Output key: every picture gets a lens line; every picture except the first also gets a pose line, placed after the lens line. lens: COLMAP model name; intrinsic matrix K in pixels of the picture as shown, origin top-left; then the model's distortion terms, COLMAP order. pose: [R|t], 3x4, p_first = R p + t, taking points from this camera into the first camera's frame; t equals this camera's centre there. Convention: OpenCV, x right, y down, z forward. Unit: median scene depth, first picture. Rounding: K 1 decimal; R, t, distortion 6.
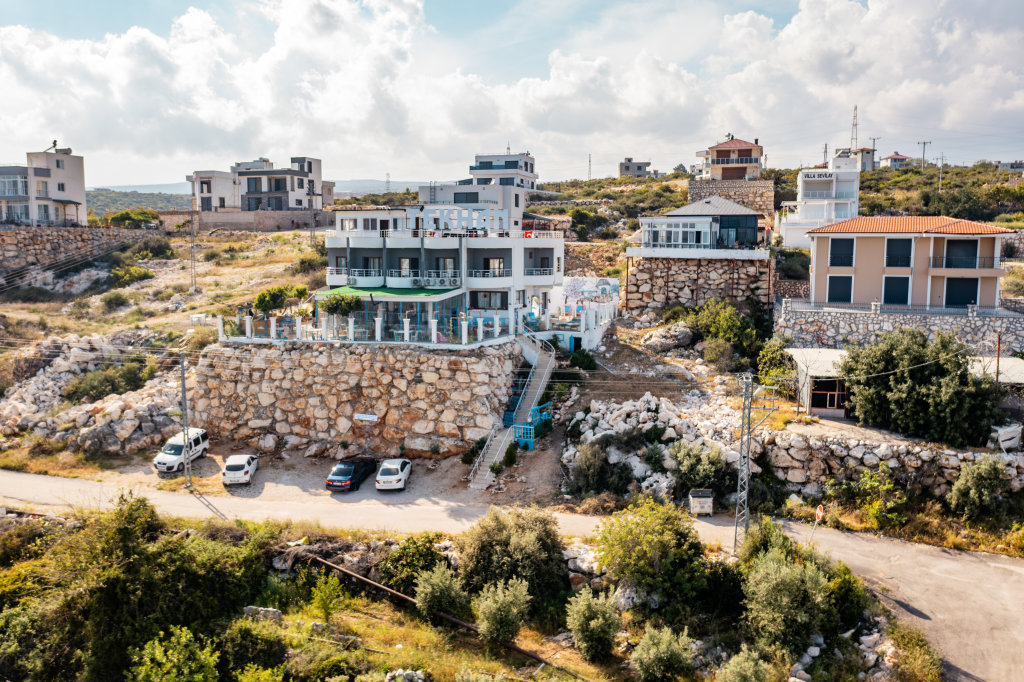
lens RADIAL K [[805.4, 0, 512.0], [0, 805.4, 341.0], [0, 0, 1]] dist [-0.008161, -0.004637]
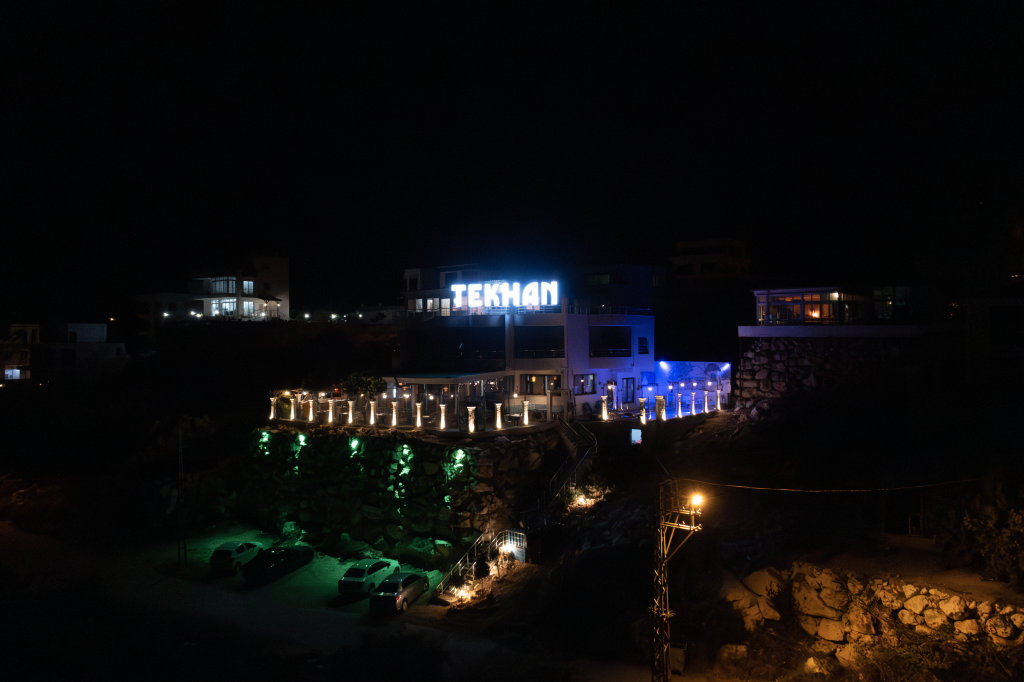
lens RADIAL K [[805.4, 0, 512.0], [0, 805.4, 341.0], [0, 0, 1]] dist [-0.008161, -0.004637]
pose [[0.936620, -0.011553, -0.350157, 0.275229], [-0.031191, 0.992738, -0.116185, 0.005282], [0.348957, 0.119743, 0.929457, 0.176925]]
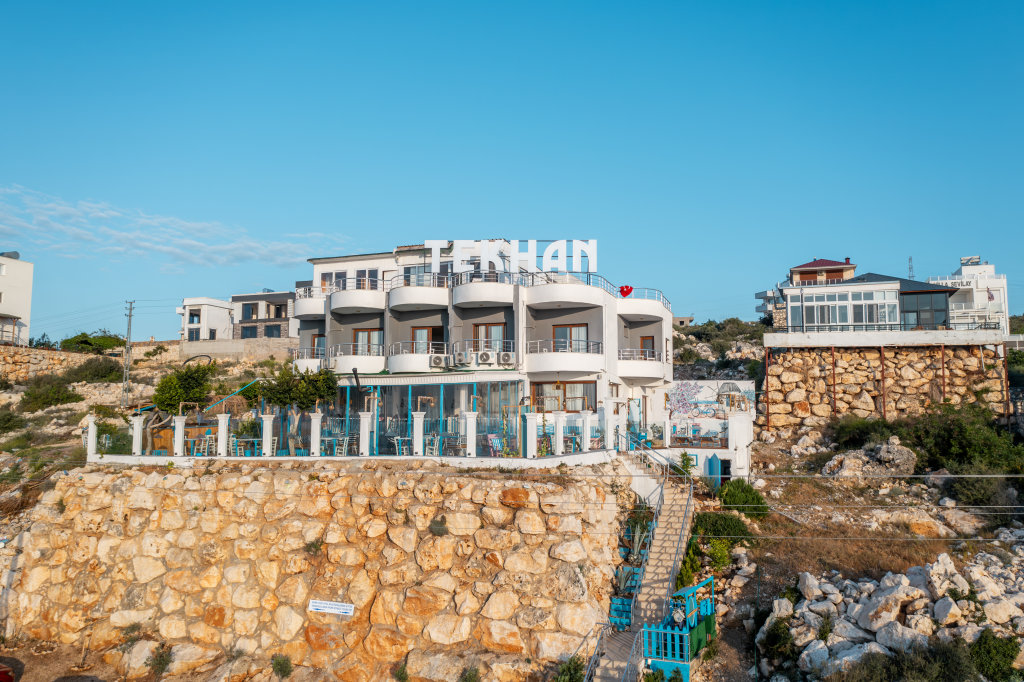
lens RADIAL K [[805.4, 0, 512.0], [0, 805.4, 341.0], [0, 0, 1]] dist [-0.008161, -0.004637]
pose [[0.999561, -0.003879, -0.029369, -0.053498], [-0.002581, 0.976216, -0.216786, 0.039970], [0.029511, 0.216767, 0.975777, 0.464751]]
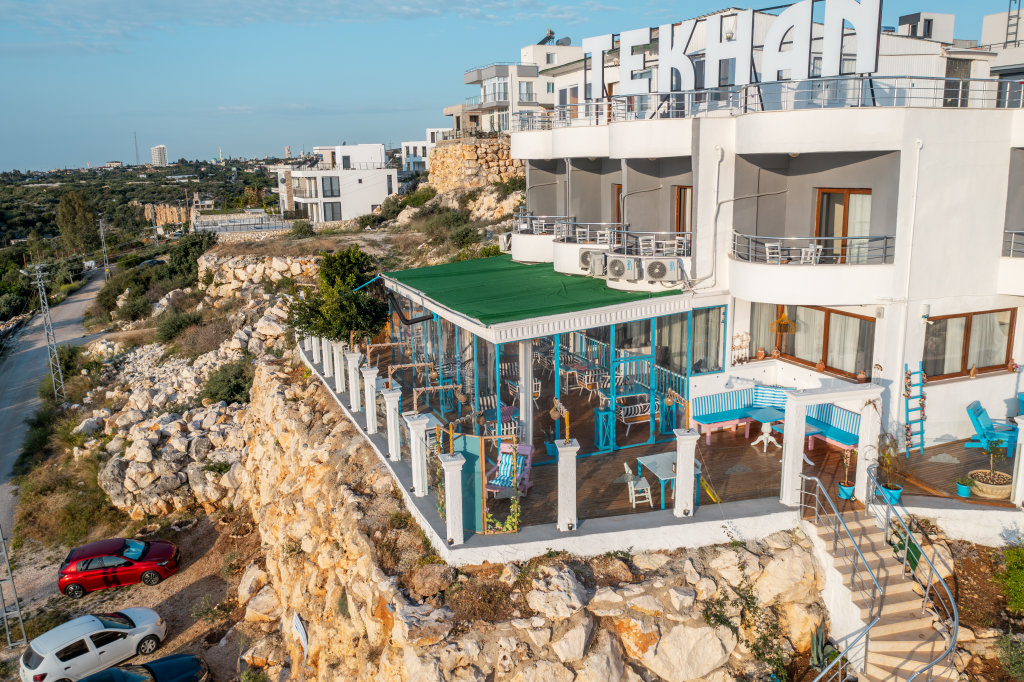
lens RADIAL K [[805.4, 0, 512.0], [0, 805.4, 341.0], [0, 0, 1]] dist [-0.008161, -0.004637]
pose [[0.640519, 0.151921, -0.752765, 0.128235], [-0.070620, 0.987736, 0.139252, -0.090077], [0.764688, -0.036033, 0.643392, 0.807124]]
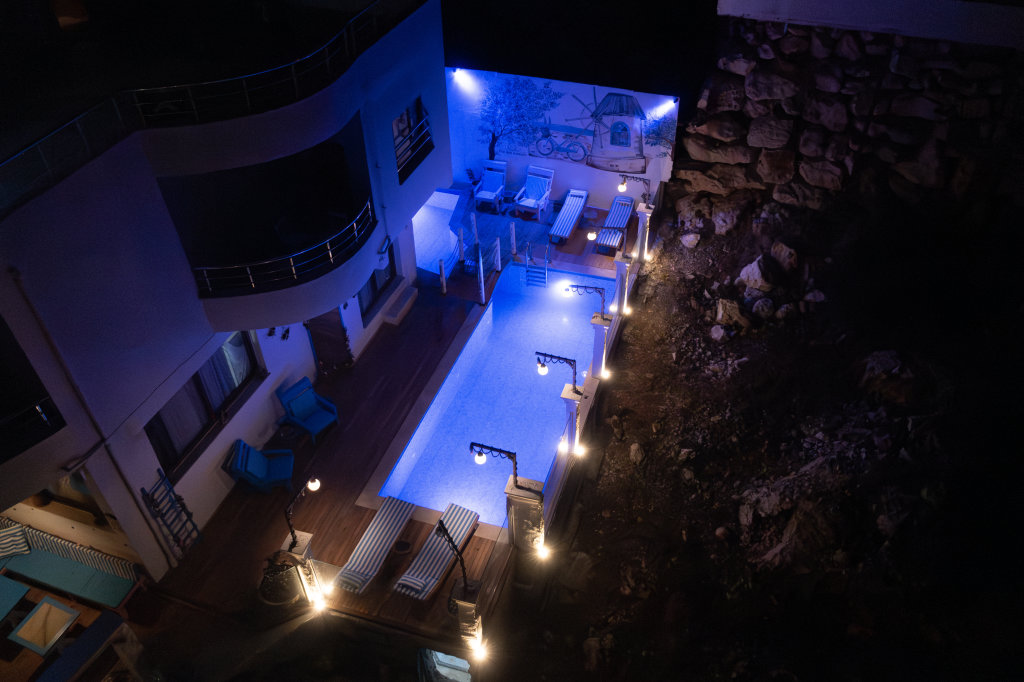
lens RADIAL K [[805.4, 0, 512.0], [0, 805.4, 341.0], [0, 0, 1]] dist [-0.008161, -0.004637]
pose [[0.999175, 0.002161, -0.040559, 0.113943], [0.020965, 0.827826, 0.560593, -0.208434], [0.034787, -0.560981, 0.827098, 0.941538]]
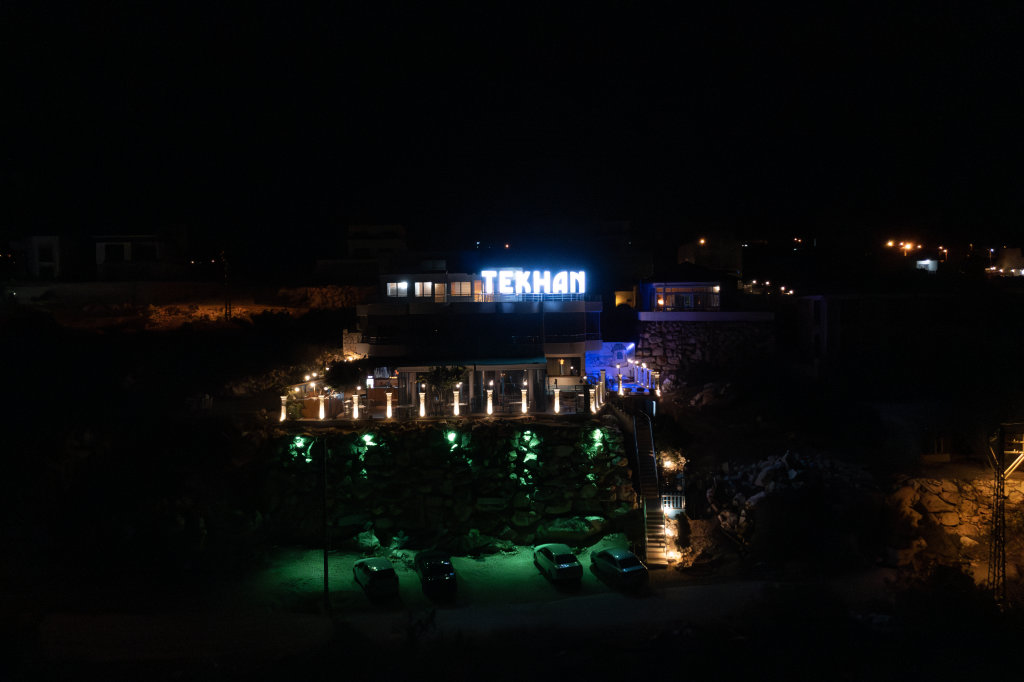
lens RADIAL K [[795.9, 0, 512.0], [0, 795.9, 341.0], [0, 0, 1]] dist [-0.010684, -0.003638]
pose [[0.951510, -0.025268, 0.306578, -0.407528], [0.053245, 0.995106, -0.083240, -0.007141], [-0.302974, 0.095527, 0.948199, 0.135326]]
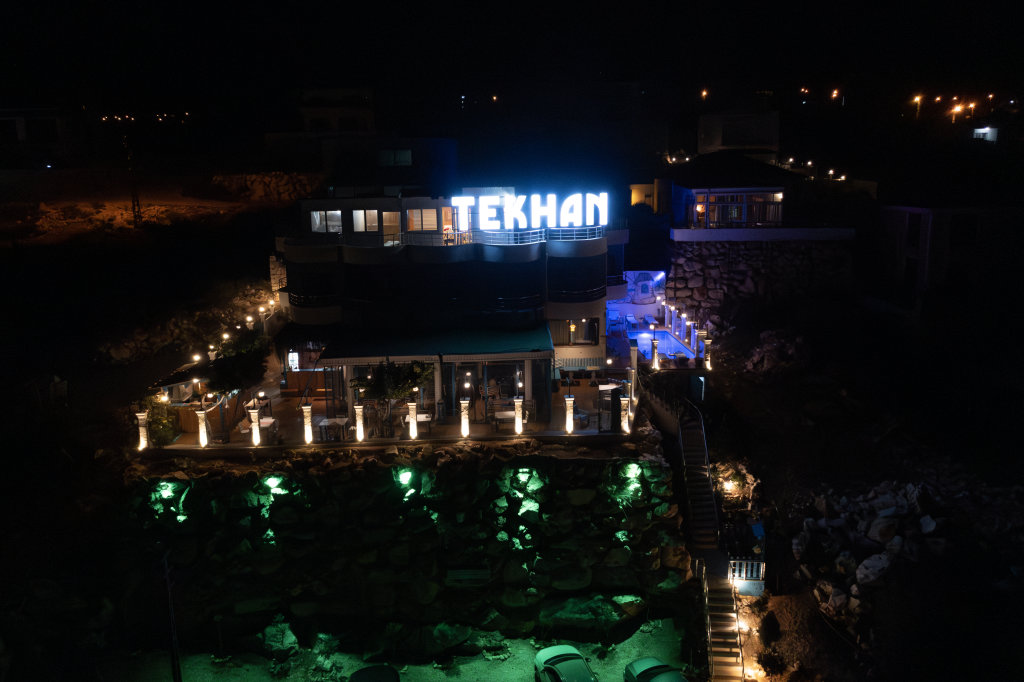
lens RADIAL K [[797.4, 0, 512.0], [0, 797.4, 341.0], [0, 0, 1]] dist [-0.007752, 0.000537]
pose [[0.947201, -0.087299, 0.308527, -0.301457], [0.059830, 0.993444, 0.097417, -0.121045], [-0.315008, -0.073815, 0.946214, 0.440436]]
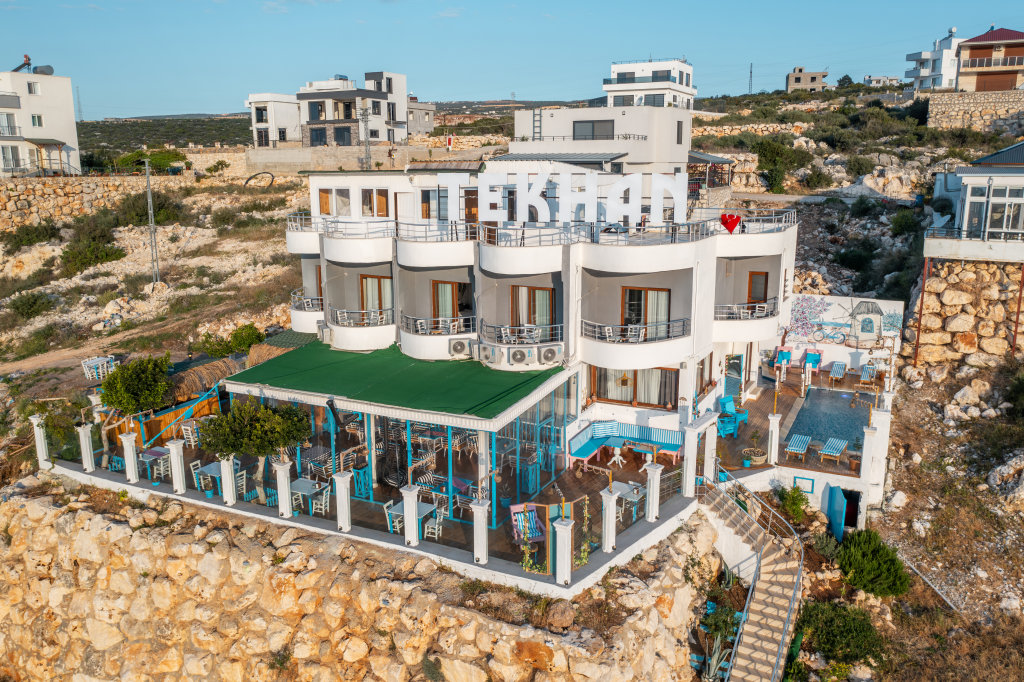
lens RADIAL K [[805.4, 0, 512.0], [0, 805.4, 341.0], [0, 0, 1]] dist [-0.008161, -0.004637]
pose [[0.986585, 0.026612, -0.161066, -0.026256], [-0.011178, 0.995320, 0.095980, -0.126012], [0.162867, -0.092892, 0.982265, 0.628028]]
